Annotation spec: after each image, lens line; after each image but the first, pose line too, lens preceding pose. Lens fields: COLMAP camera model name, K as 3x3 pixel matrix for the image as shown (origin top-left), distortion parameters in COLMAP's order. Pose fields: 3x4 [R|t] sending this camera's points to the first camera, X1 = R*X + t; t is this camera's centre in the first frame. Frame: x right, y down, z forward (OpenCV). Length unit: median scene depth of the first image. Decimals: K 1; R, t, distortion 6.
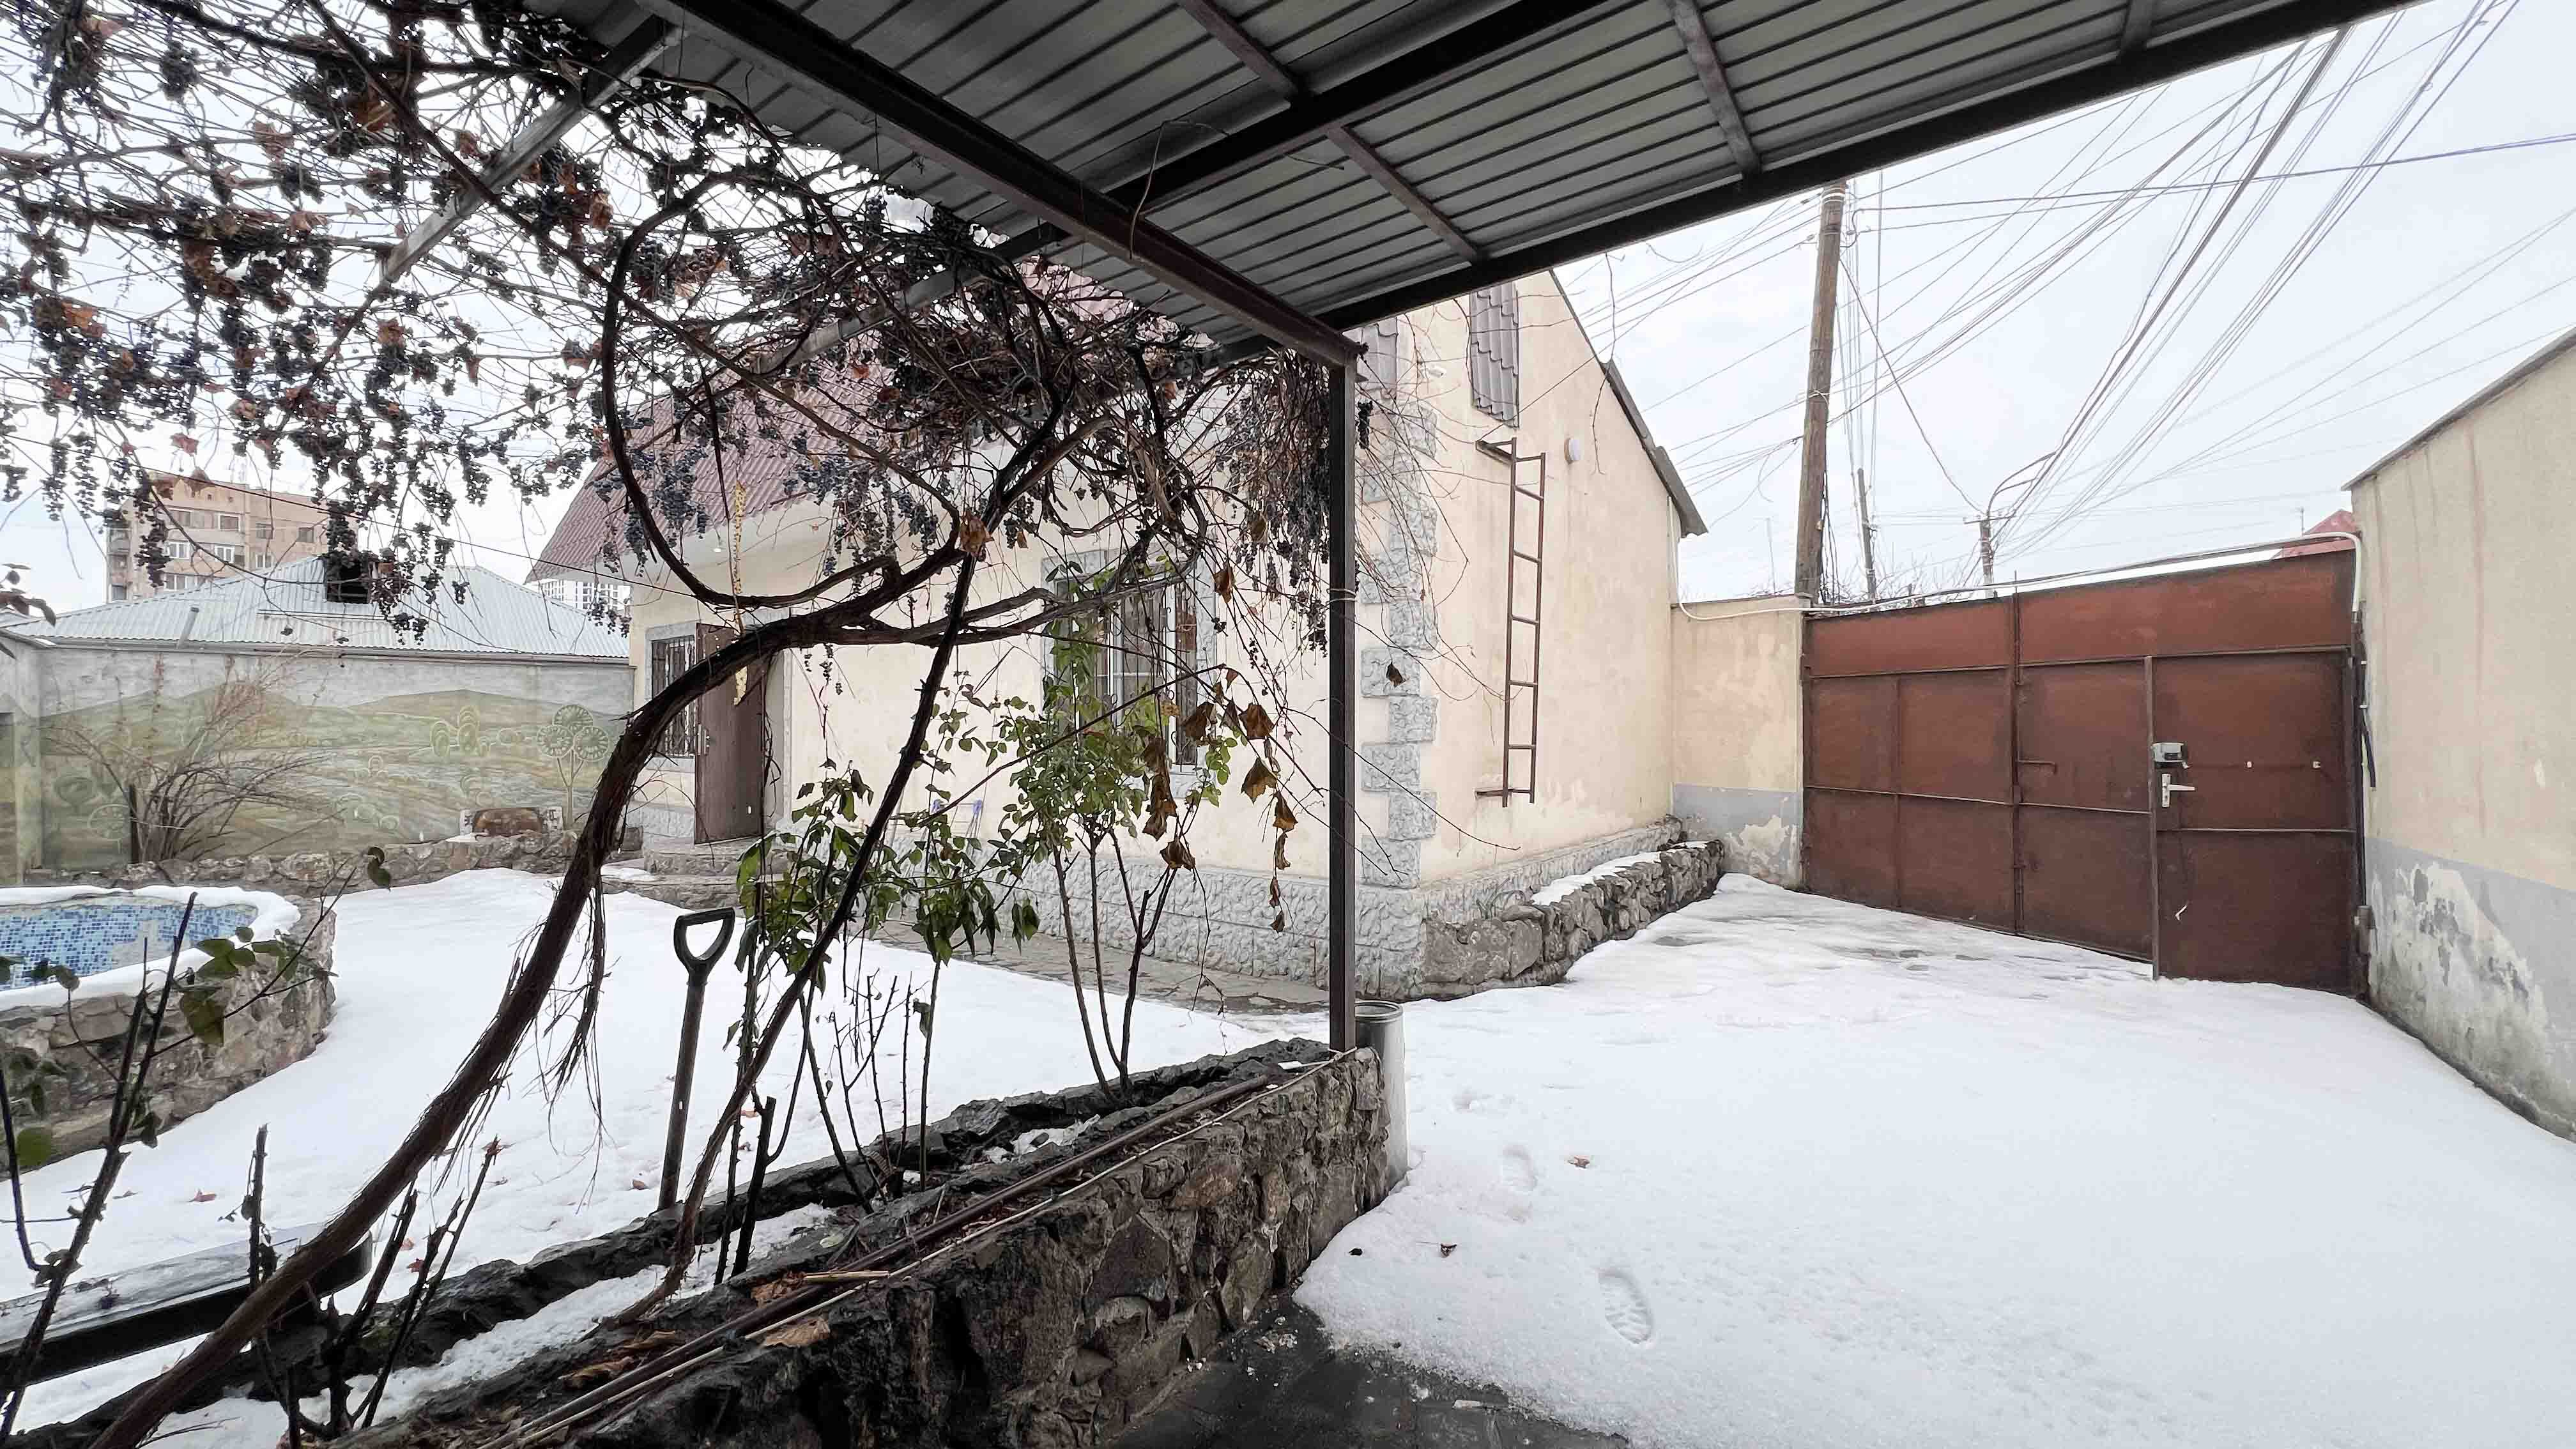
lens RADIAL K [[1028.2, 0, 1282.1], [0, 1028.2, 718.8], [0, 0, 1]] dist [-0.004030, 0.000779]
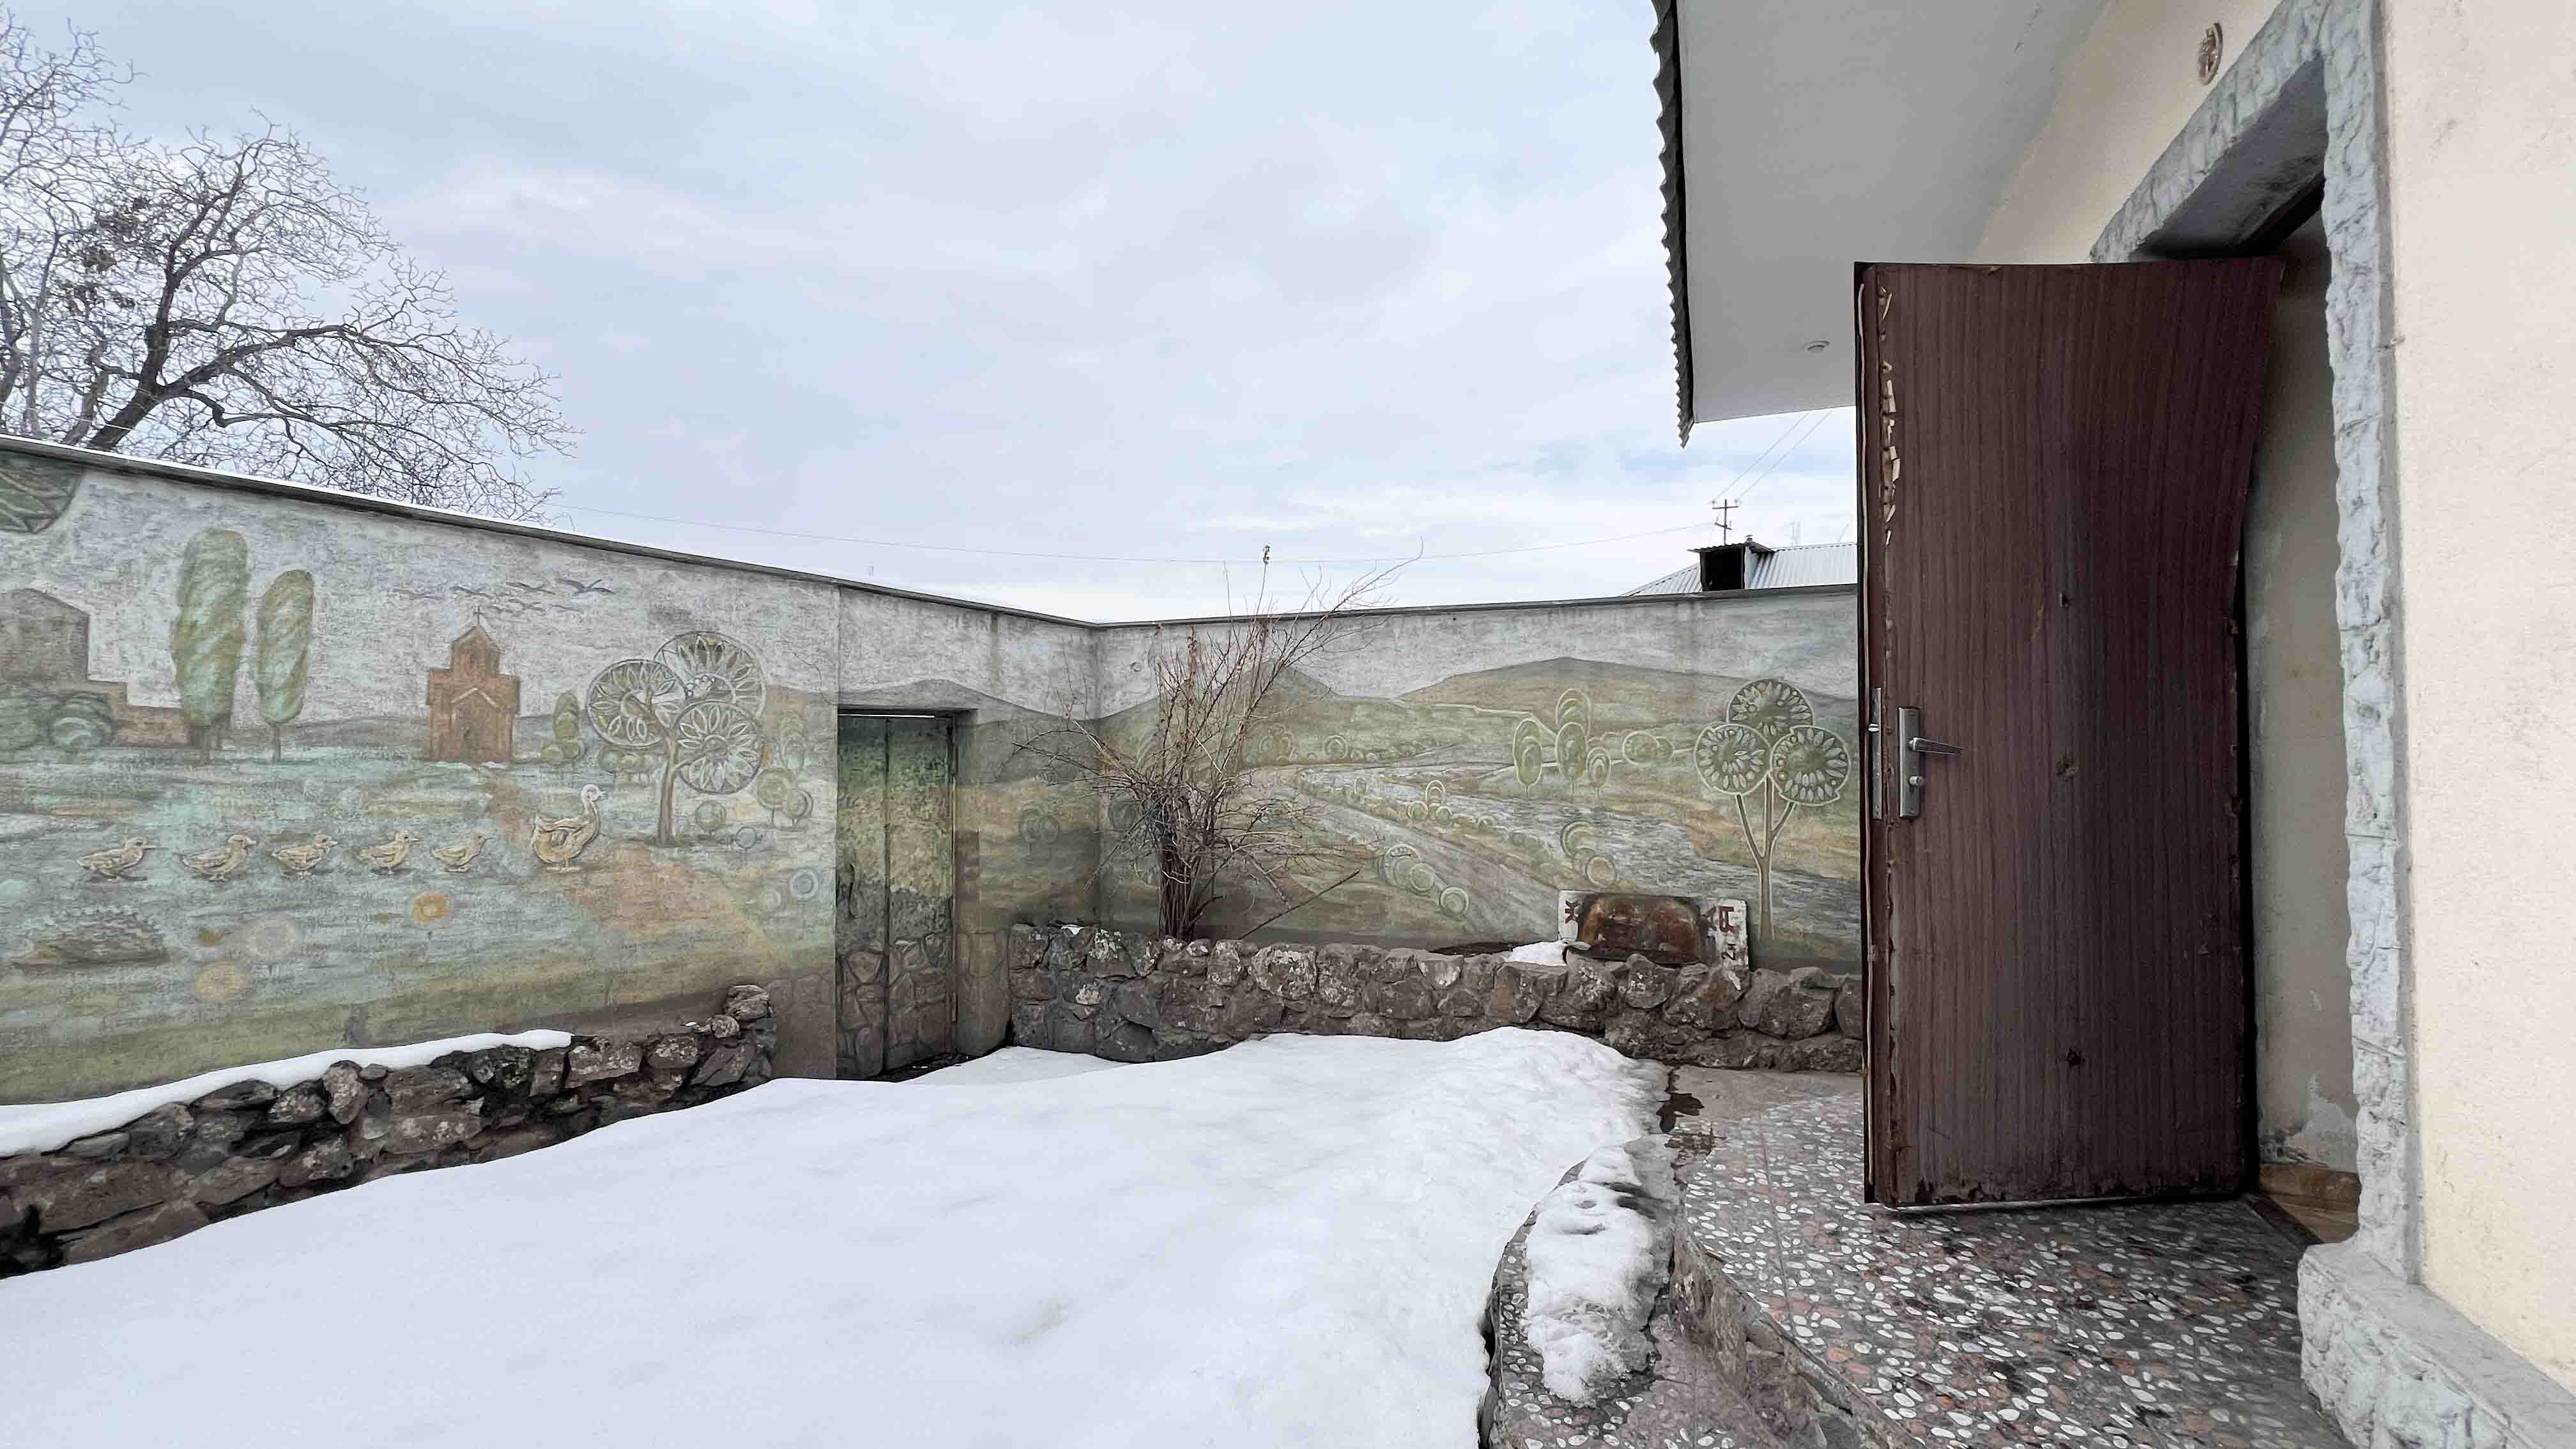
lens RADIAL K [[1028.2, 0, 1282.1], [0, 1028.2, 718.8], [0, 0, 1]] dist [-0.004030, 0.000779]
pose [[0.284026, -0.028479, -0.958394, -0.367689], [0.006795, 0.999593, -0.027689, 0.017512], [0.958793, 0.001352, 0.284104, 0.773056]]
